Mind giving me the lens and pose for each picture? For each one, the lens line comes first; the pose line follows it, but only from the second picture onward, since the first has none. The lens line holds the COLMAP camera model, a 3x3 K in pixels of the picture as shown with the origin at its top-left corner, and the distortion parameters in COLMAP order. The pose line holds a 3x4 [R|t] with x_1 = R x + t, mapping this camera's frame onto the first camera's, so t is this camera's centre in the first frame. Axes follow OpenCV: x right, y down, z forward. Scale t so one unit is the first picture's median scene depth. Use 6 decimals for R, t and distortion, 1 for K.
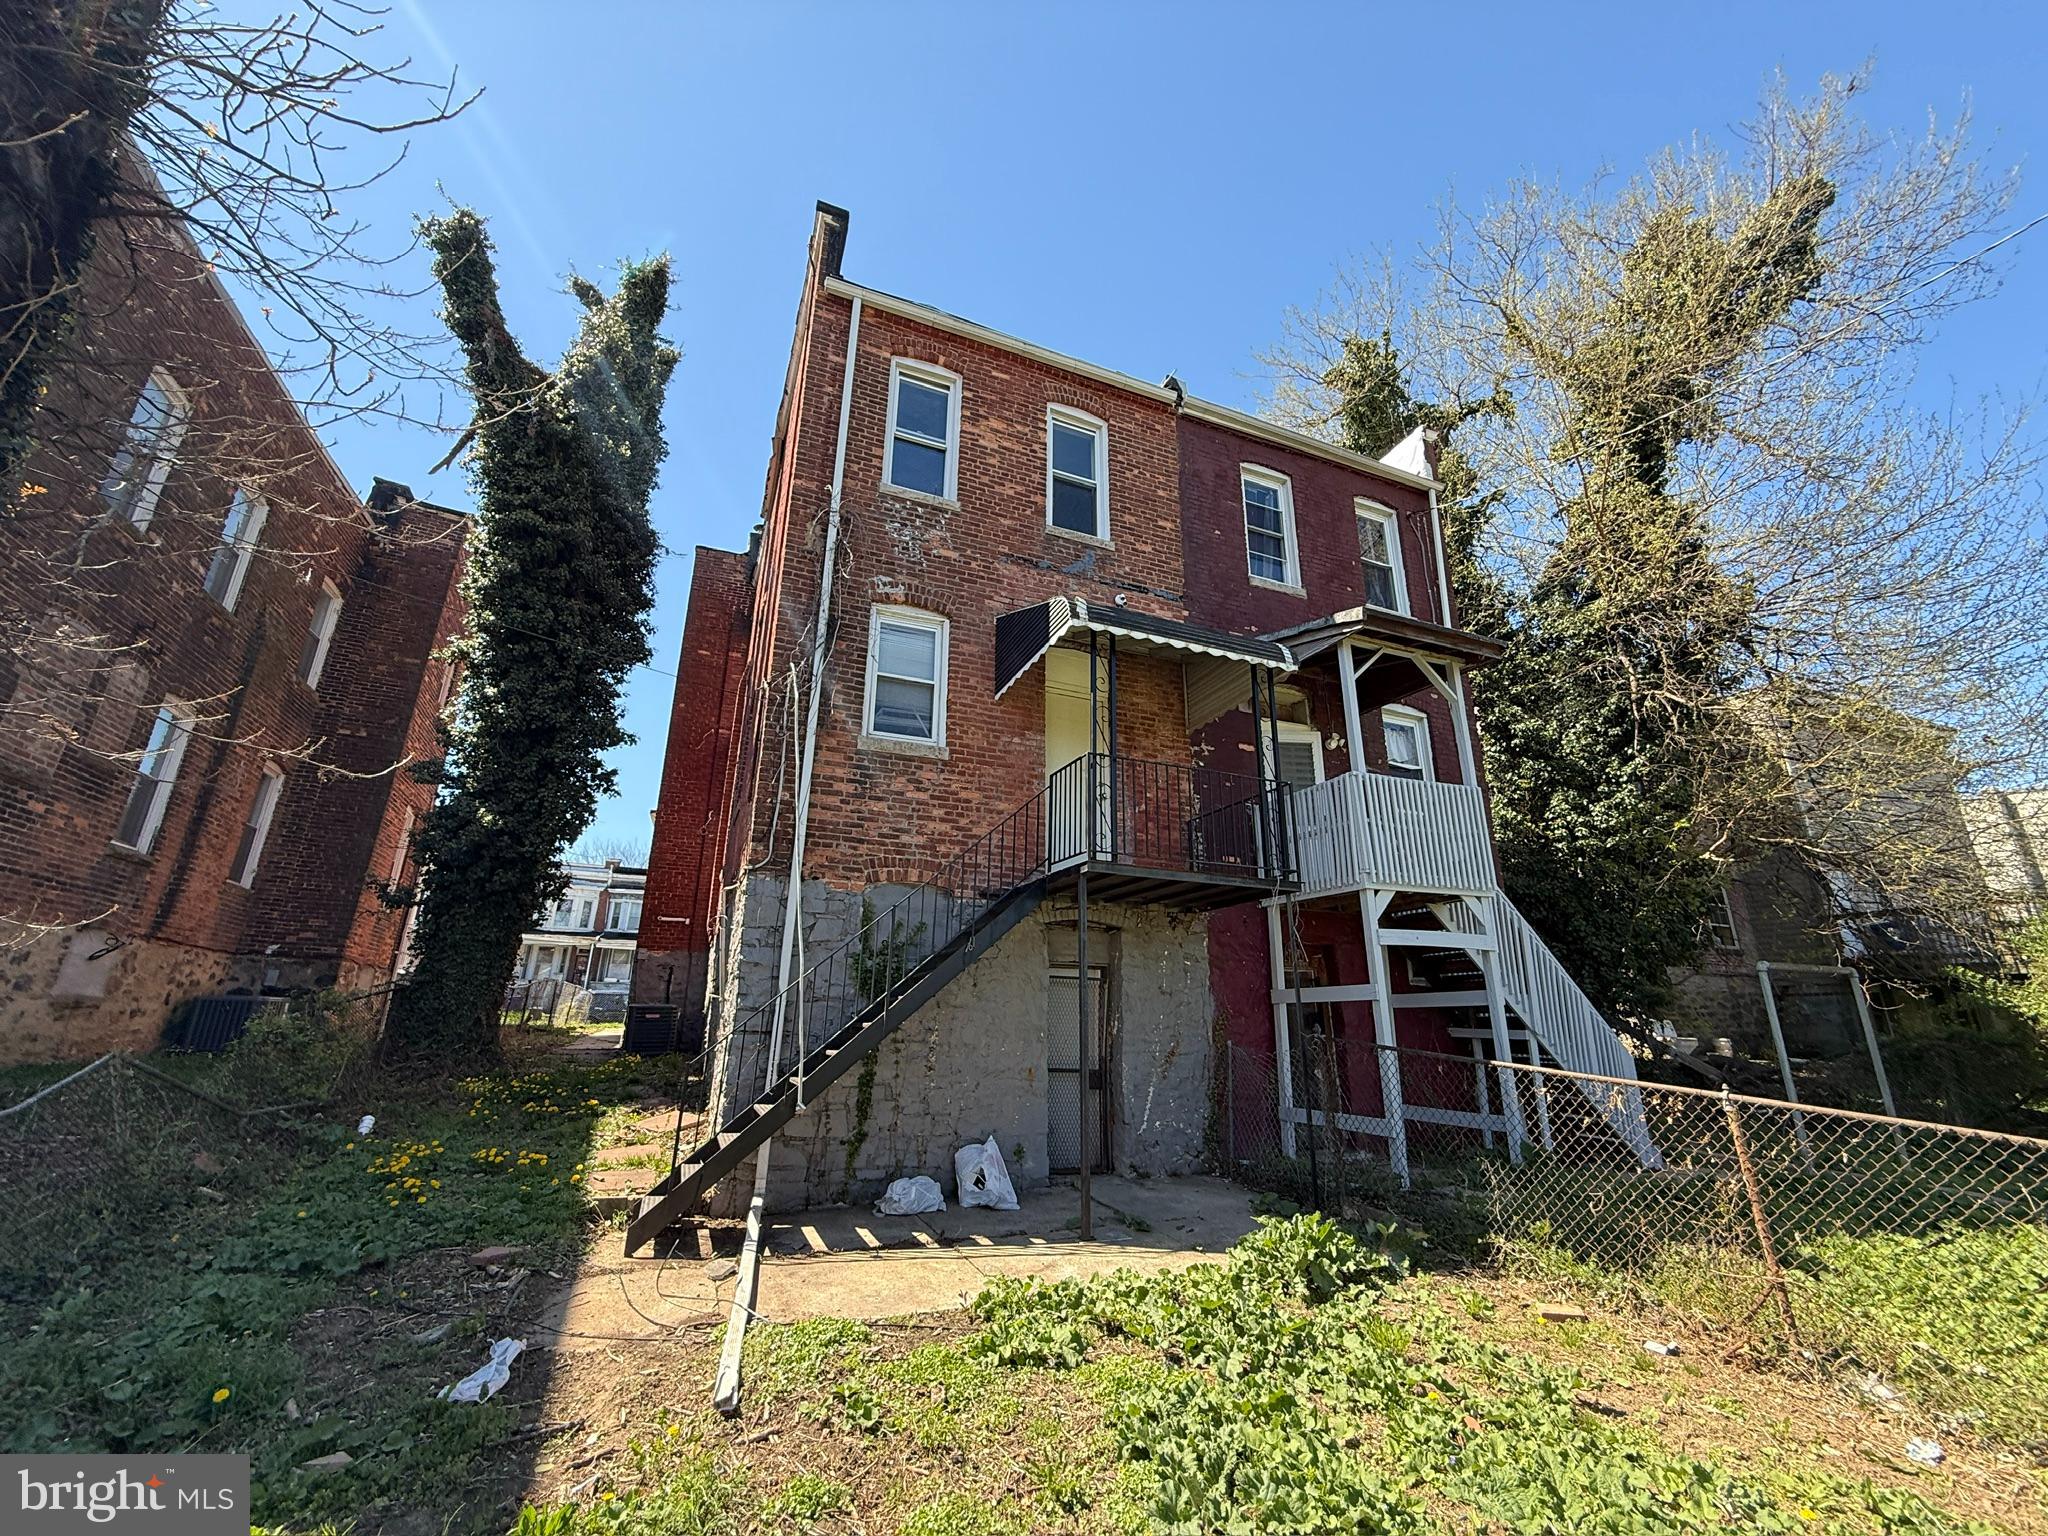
lens RADIAL K [[818.3, 0, 1017.7], [0, 818.3, 767.3], [0, 0, 1]] dist [0.000188, -0.000452]
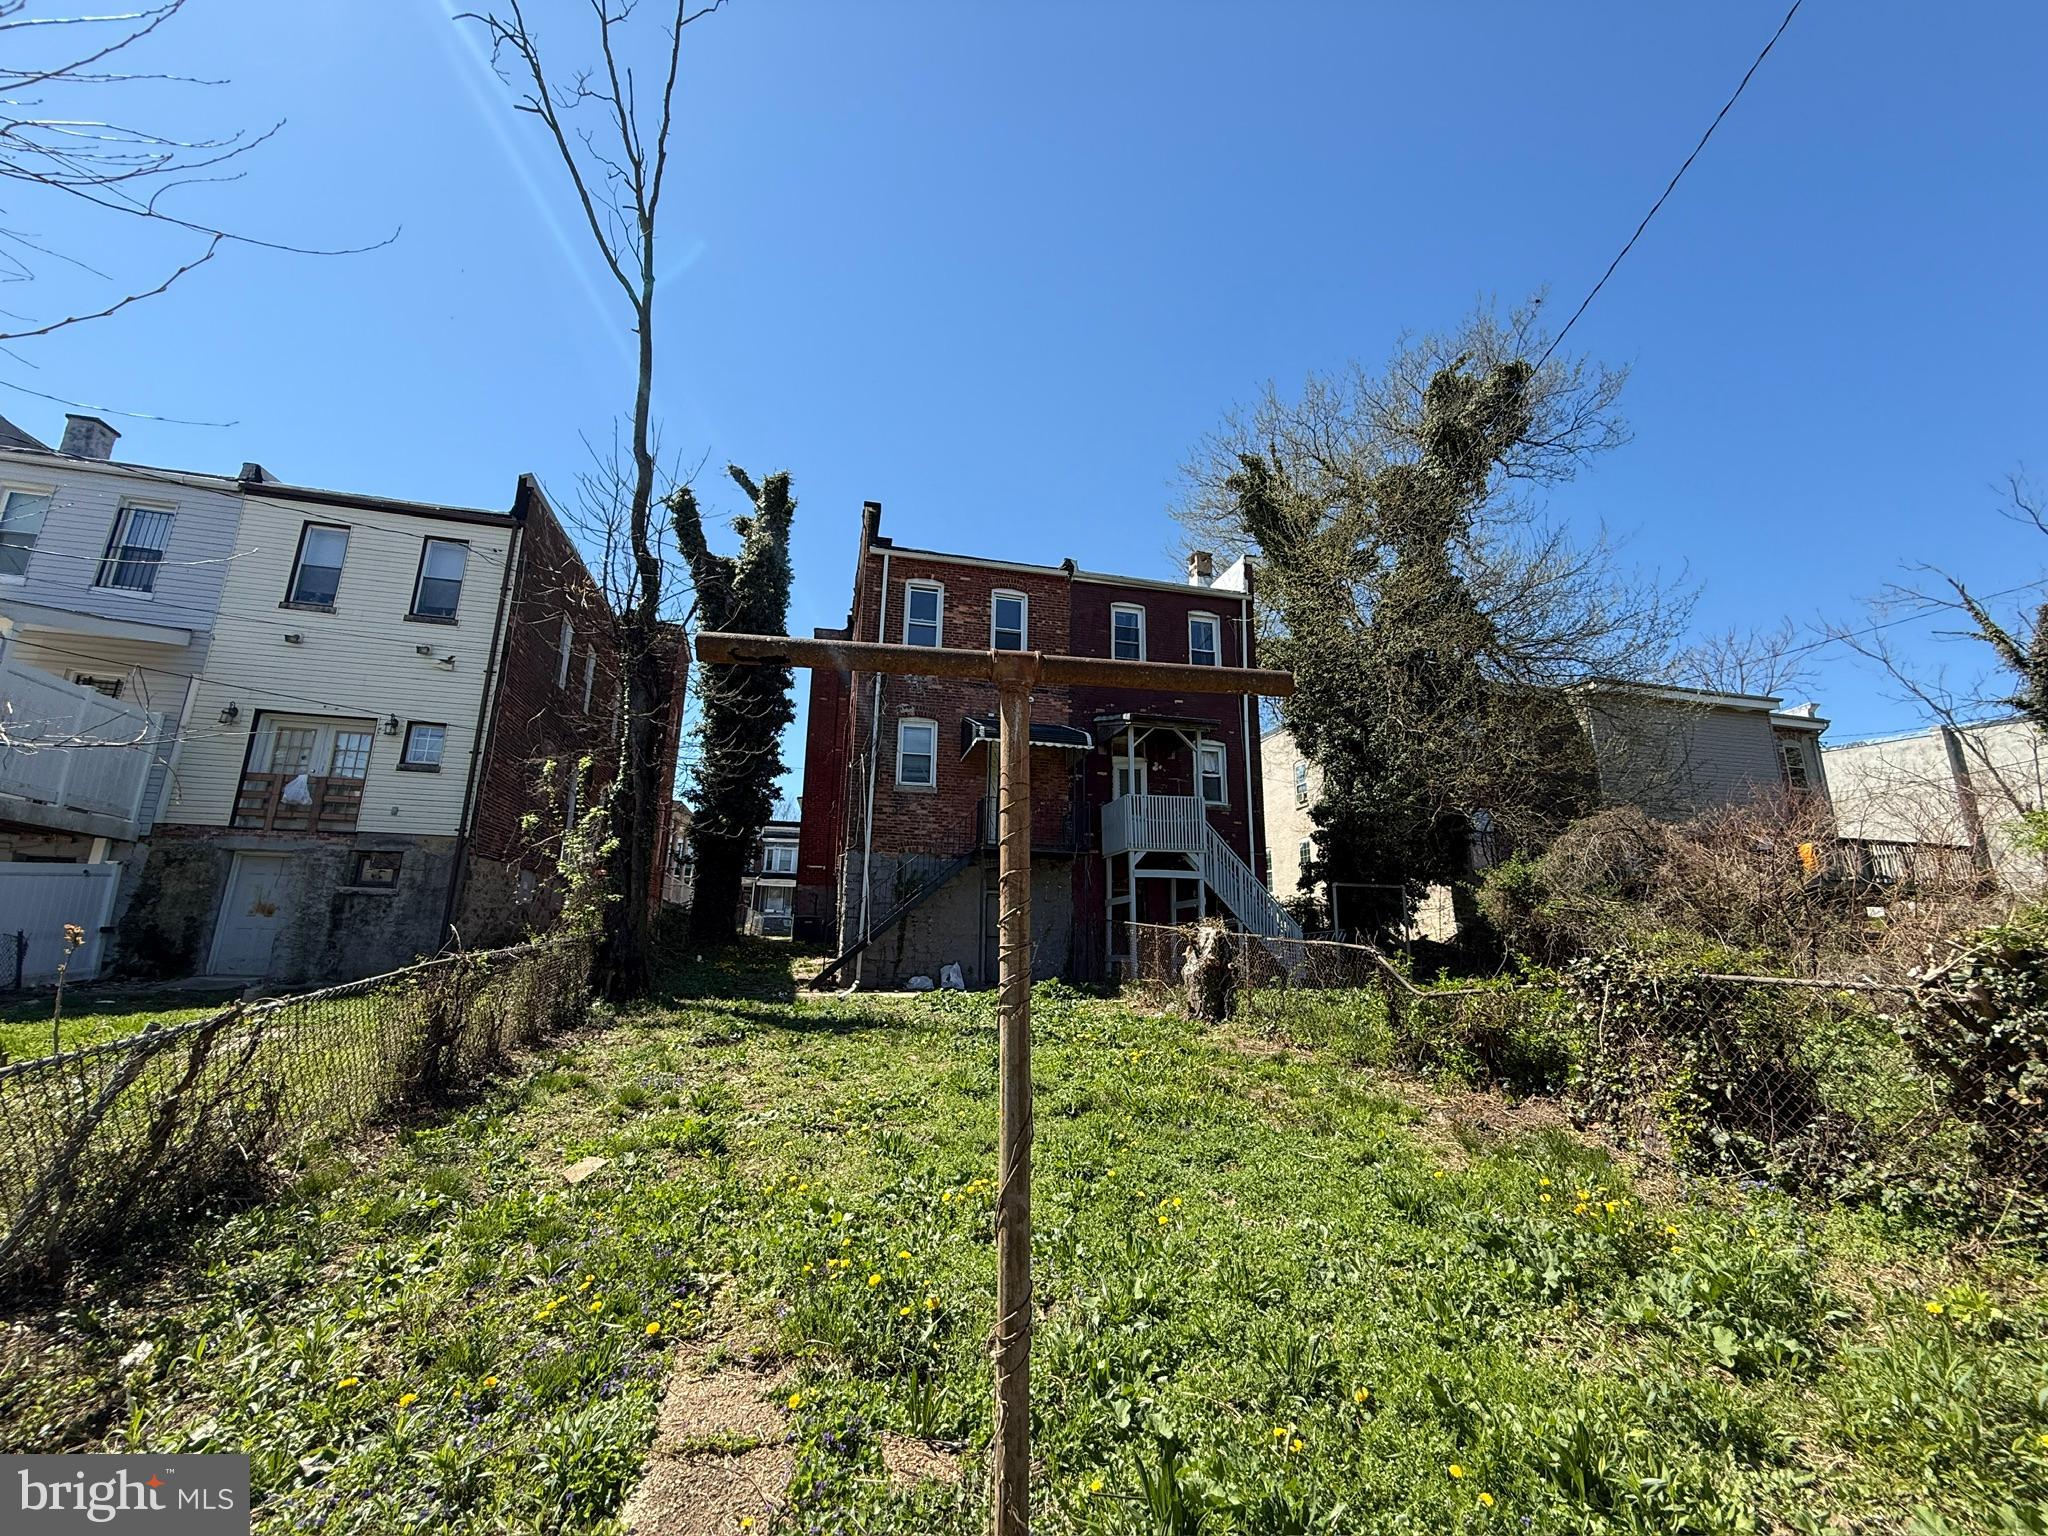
lens RADIAL K [[818.3, 0, 1017.7], [0, 818.3, 767.3], [0, 0, 1]] dist [0.000188, -0.000452]
pose [[0.988583, -0.034738, -0.146616, 0.364436], [0.045963, 0.996207, 0.073884, -0.187085], [0.143493, -0.079780, 0.986430, -0.879616]]
